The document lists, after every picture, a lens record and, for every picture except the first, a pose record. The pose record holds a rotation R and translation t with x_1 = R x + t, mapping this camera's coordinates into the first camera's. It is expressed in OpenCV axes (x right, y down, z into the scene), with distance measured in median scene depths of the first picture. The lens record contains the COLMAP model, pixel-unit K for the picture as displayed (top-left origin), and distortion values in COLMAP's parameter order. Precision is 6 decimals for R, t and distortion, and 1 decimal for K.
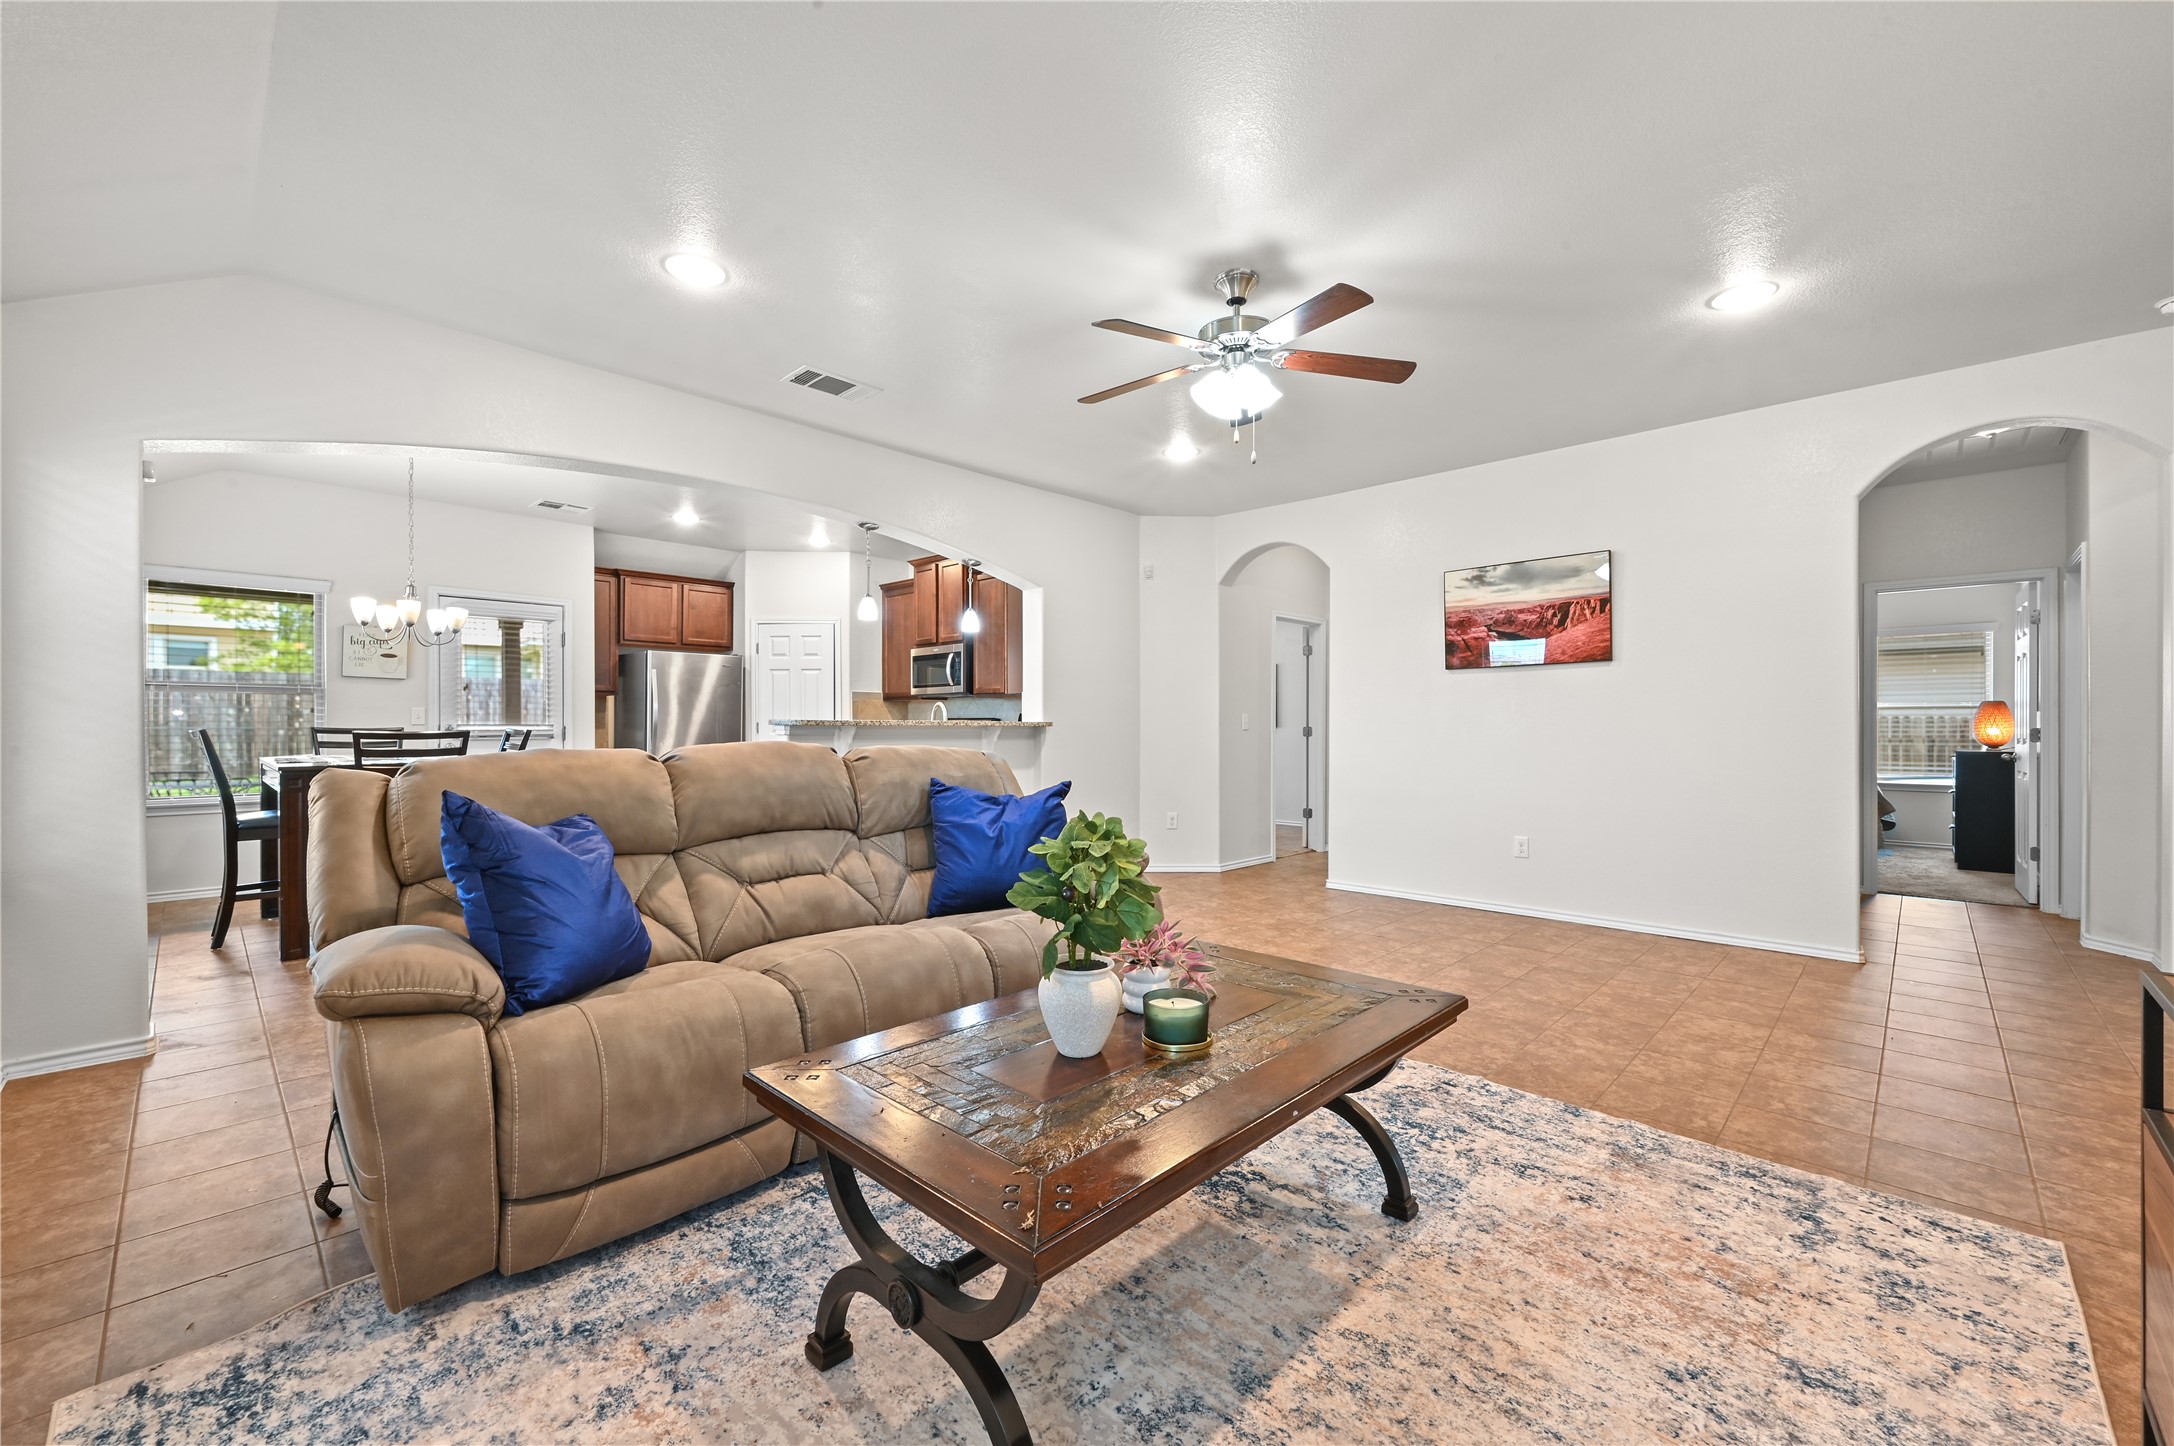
lens RADIAL K [[870.4, 0, 1089.7], [0, 870.4, 723.4], [0, 0, 1]] dist [-0.000285, 0.001235]
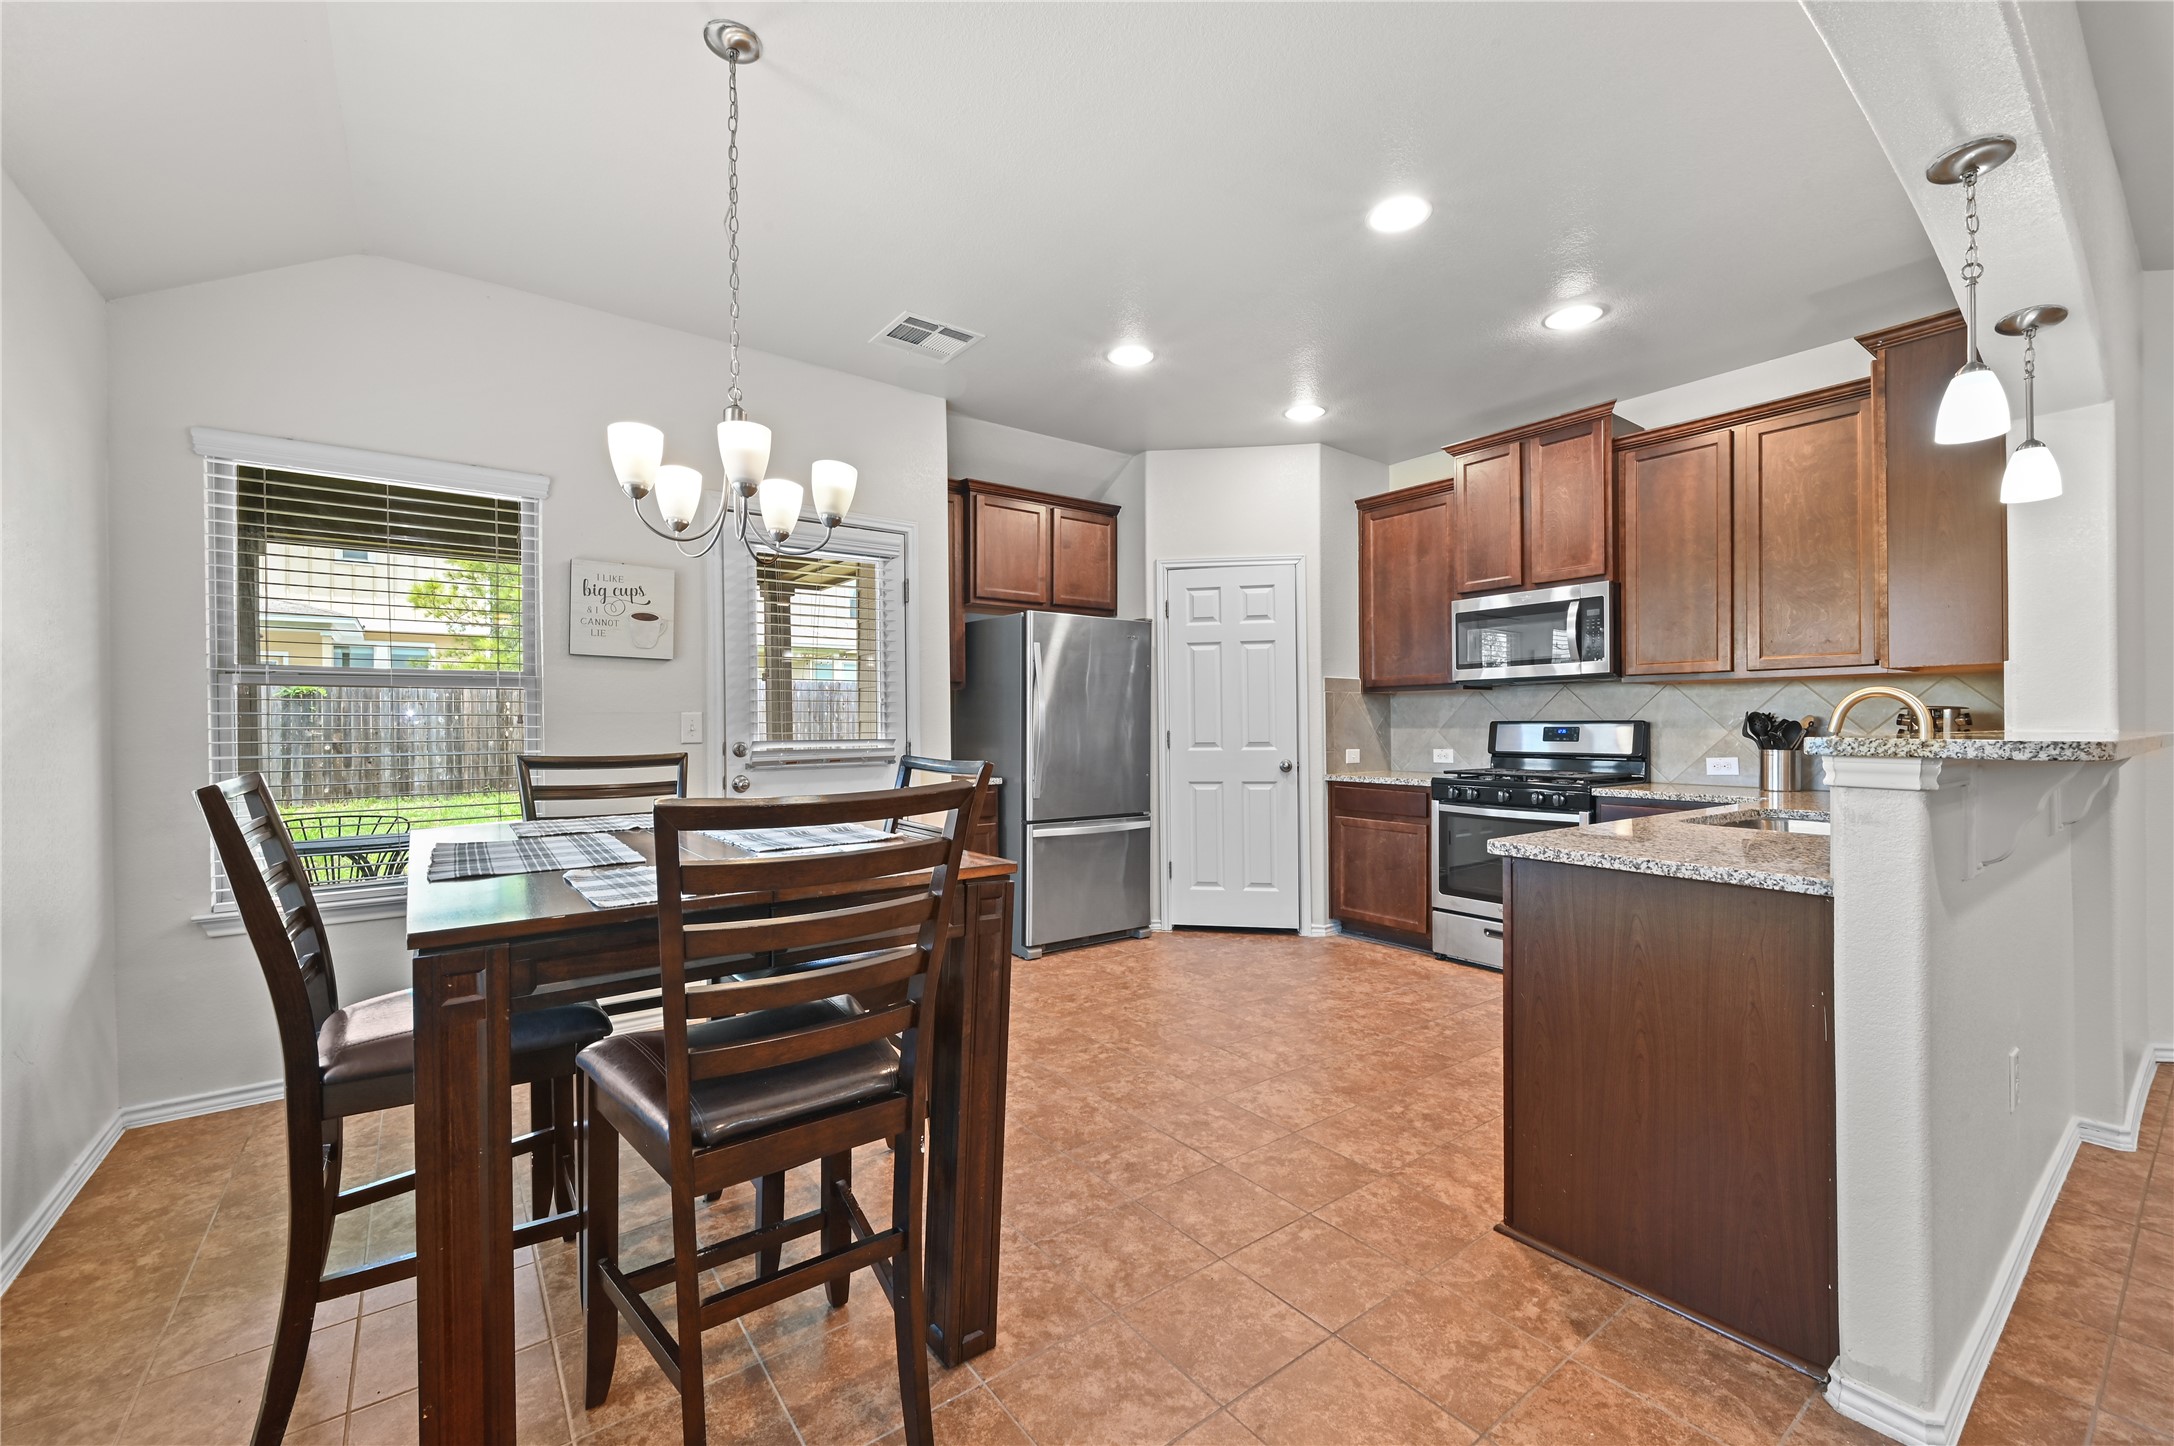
lens RADIAL K [[881.8, 0, 1093.7], [0, 881.8, 726.8], [0, 0, 1]] dist [0.000573, 0.000261]
pose [[0.988050, -0.007436, -0.153956, -0.967957], [0.008157, 0.999959, 0.004047, -0.019882], [0.153920, -0.005255, 0.988069, 1.087556]]
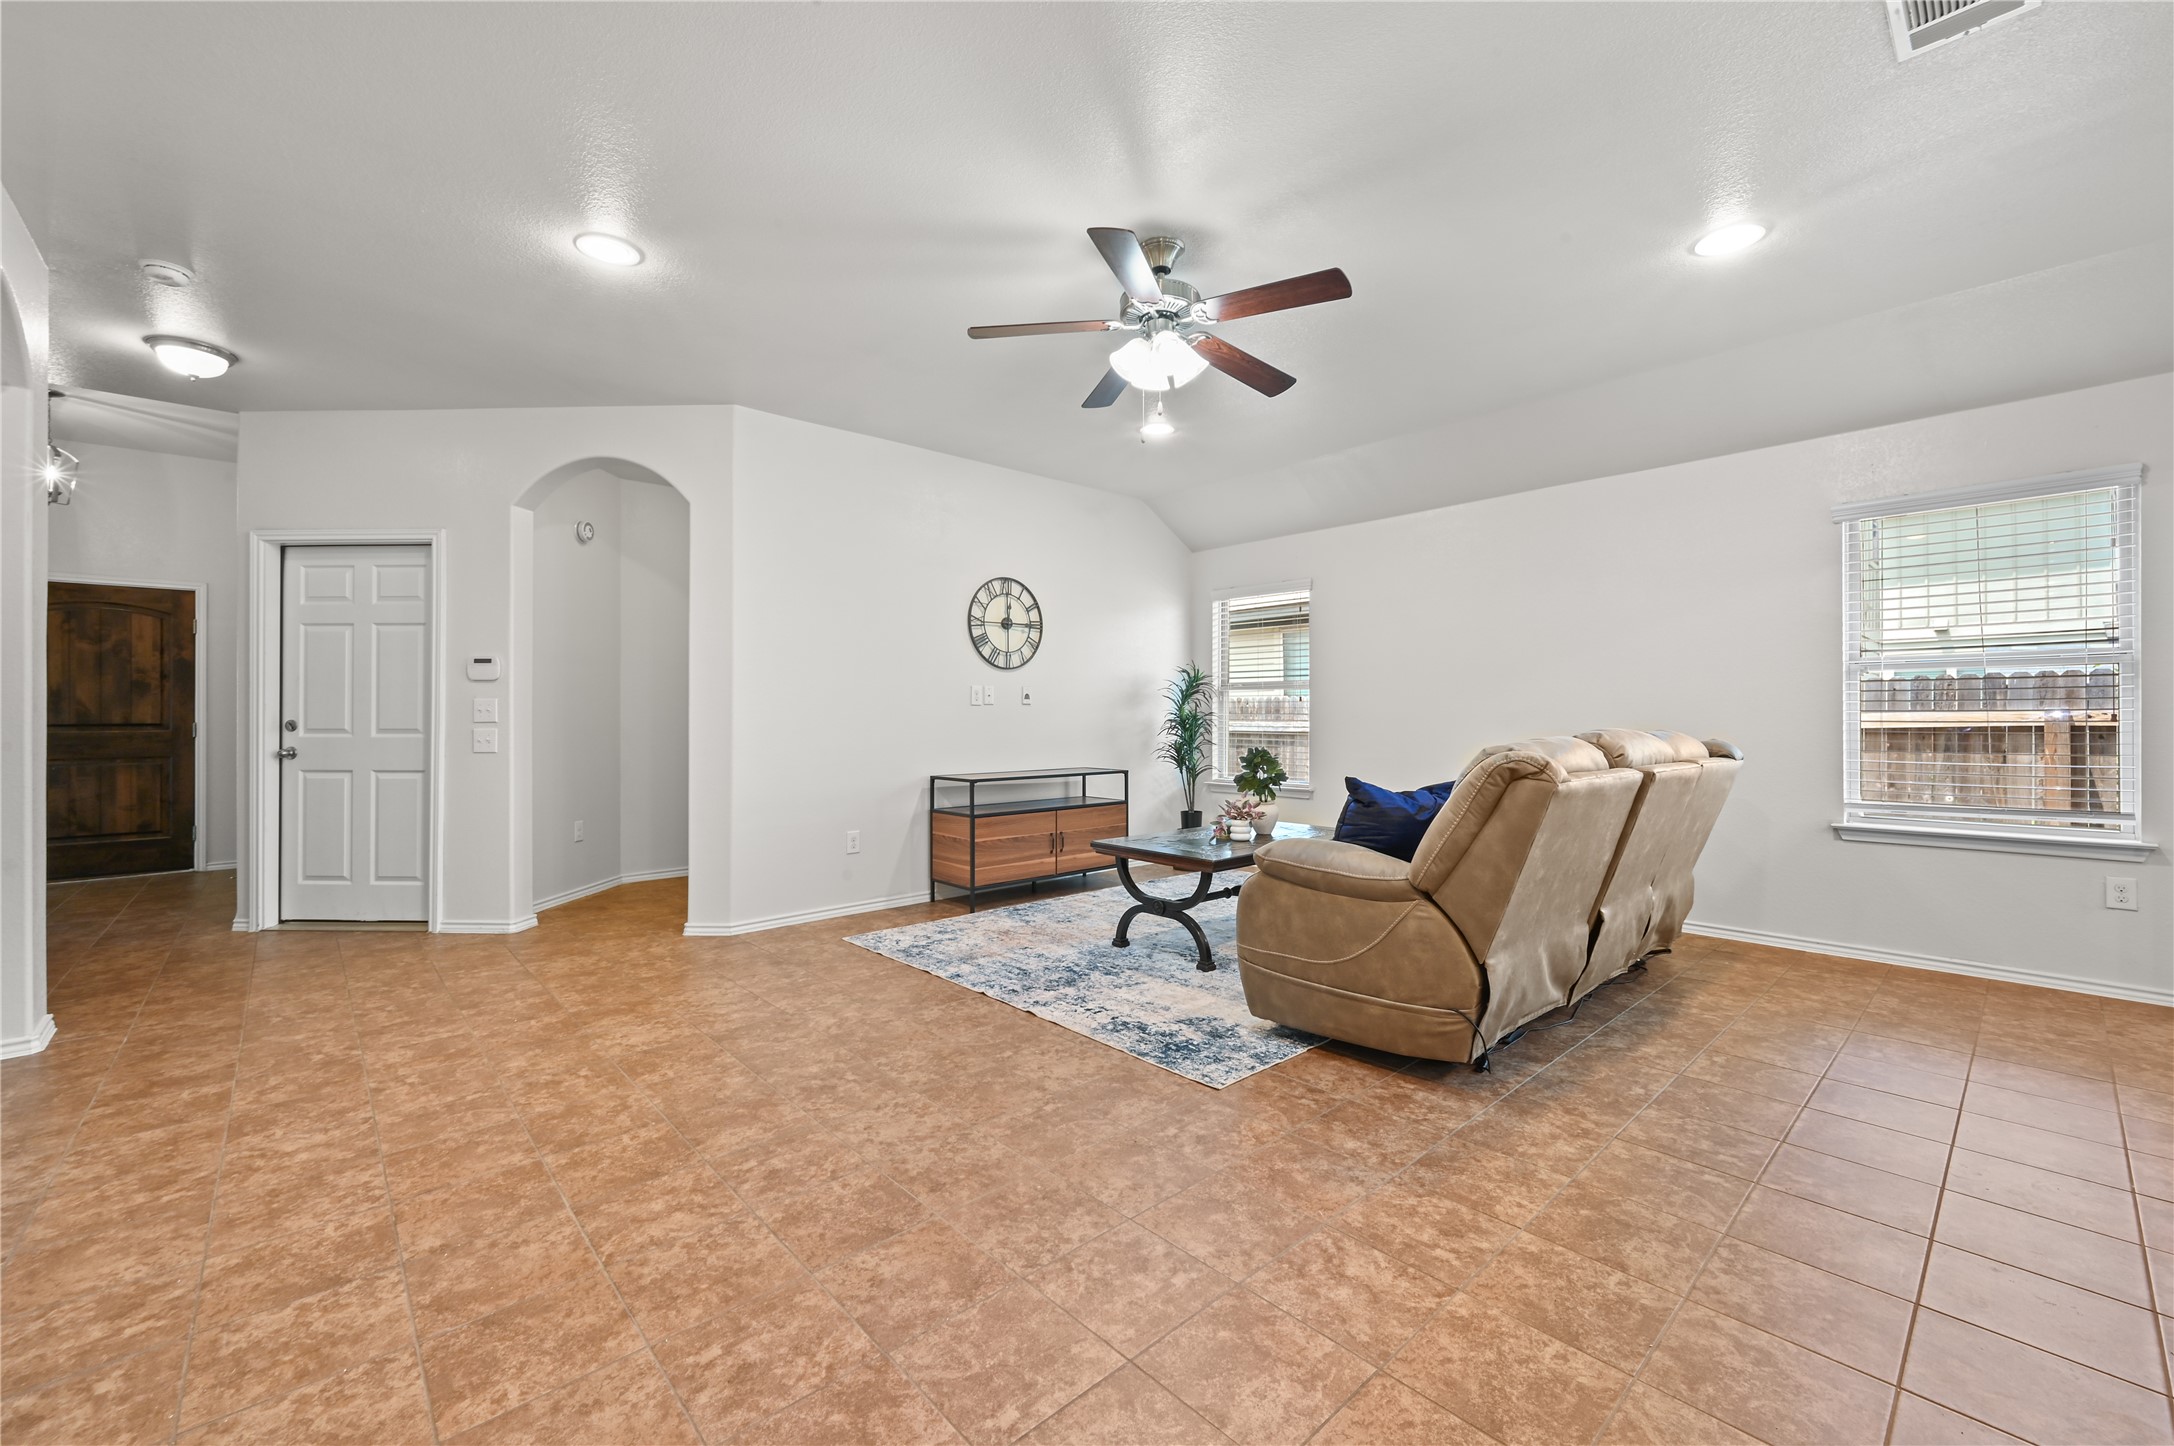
lens RADIAL K [[870.4, 0, 1089.7], [0, 870.4, 723.4], [0, 0, 1]] dist [-0.000285, 0.001235]
pose [[-0.997863, 0.000084, 0.065341, 0.205909], [0.000347, 0.999992, 0.004023, 0.010493], [-0.065340, 0.004037, -0.997855, 2.183748]]
